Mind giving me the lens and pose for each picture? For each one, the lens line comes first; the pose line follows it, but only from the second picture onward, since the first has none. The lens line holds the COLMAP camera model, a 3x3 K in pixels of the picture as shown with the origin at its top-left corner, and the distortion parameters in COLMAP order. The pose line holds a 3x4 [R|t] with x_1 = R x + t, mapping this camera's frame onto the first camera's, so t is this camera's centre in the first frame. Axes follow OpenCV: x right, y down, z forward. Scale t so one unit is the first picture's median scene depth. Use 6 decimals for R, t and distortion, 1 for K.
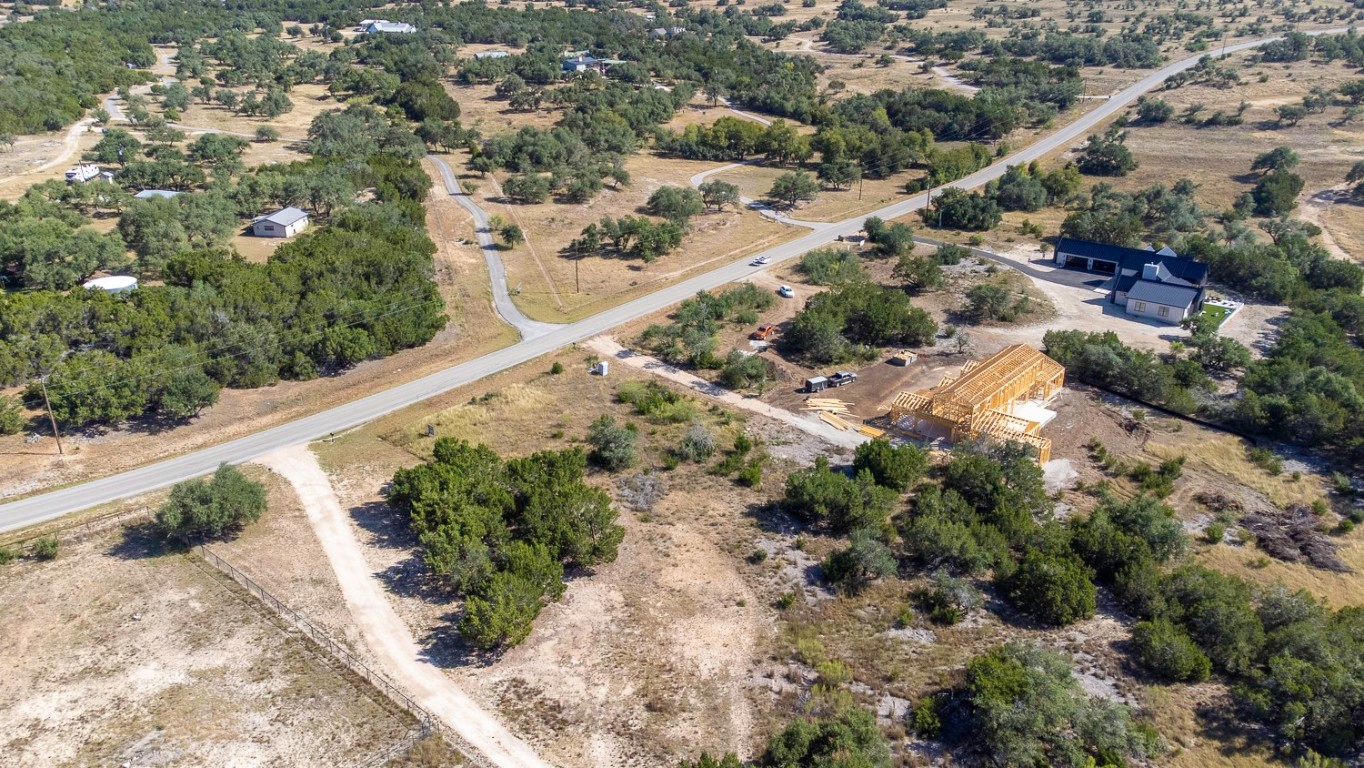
lens RADIAL K [[1019.1, 0, 680.4], [0, 1019.1, 387.9], [0, 0, 1]] dist [0.018733, 0.056719]
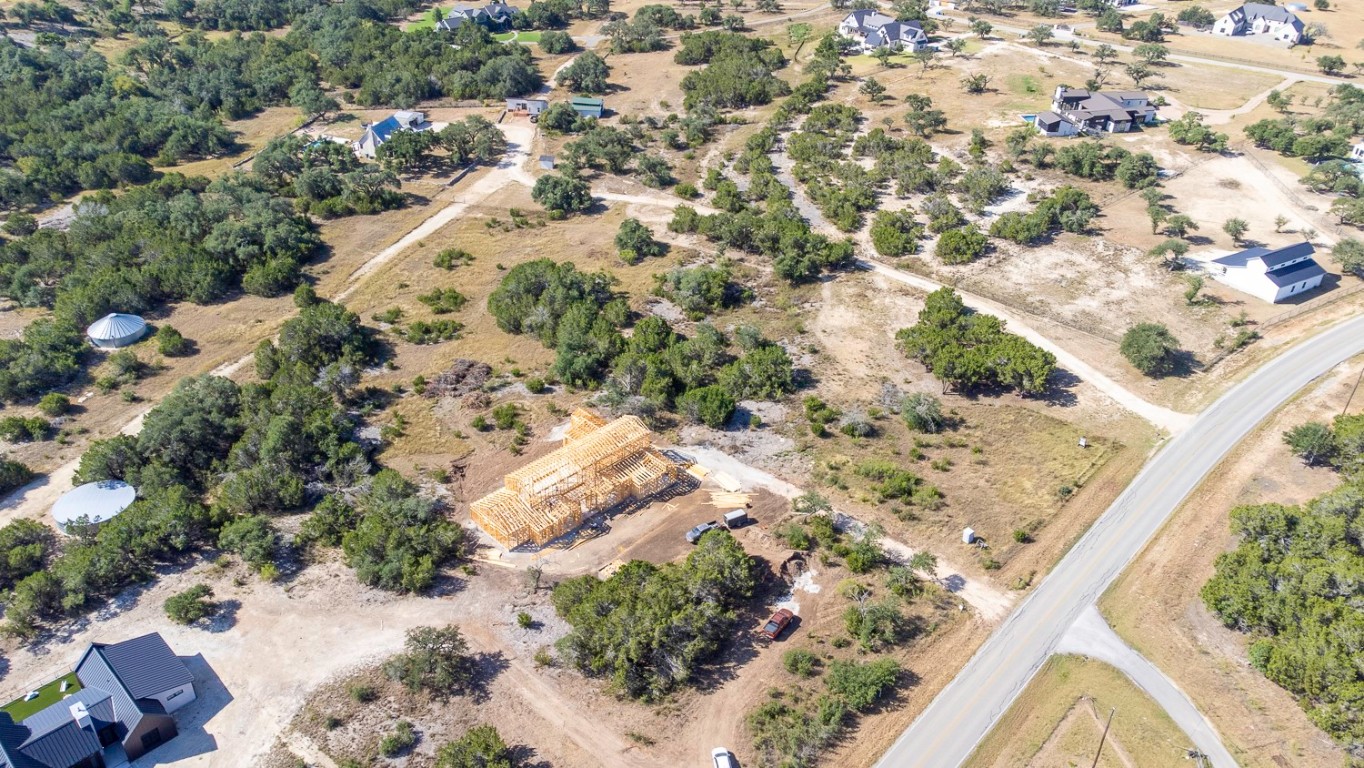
lens RADIAL K [[1019.1, 0, 680.3], [0, 1019.1, 383.6], [0, 0, 1]] dist [0.018733, 0.056719]
pose [[-0.996055, -0.059806, 0.065561, 0.136770], [0.020136, 0.567203, 0.823332, -0.906148], [-0.086426, 0.821403, -0.563761, 1.514628]]
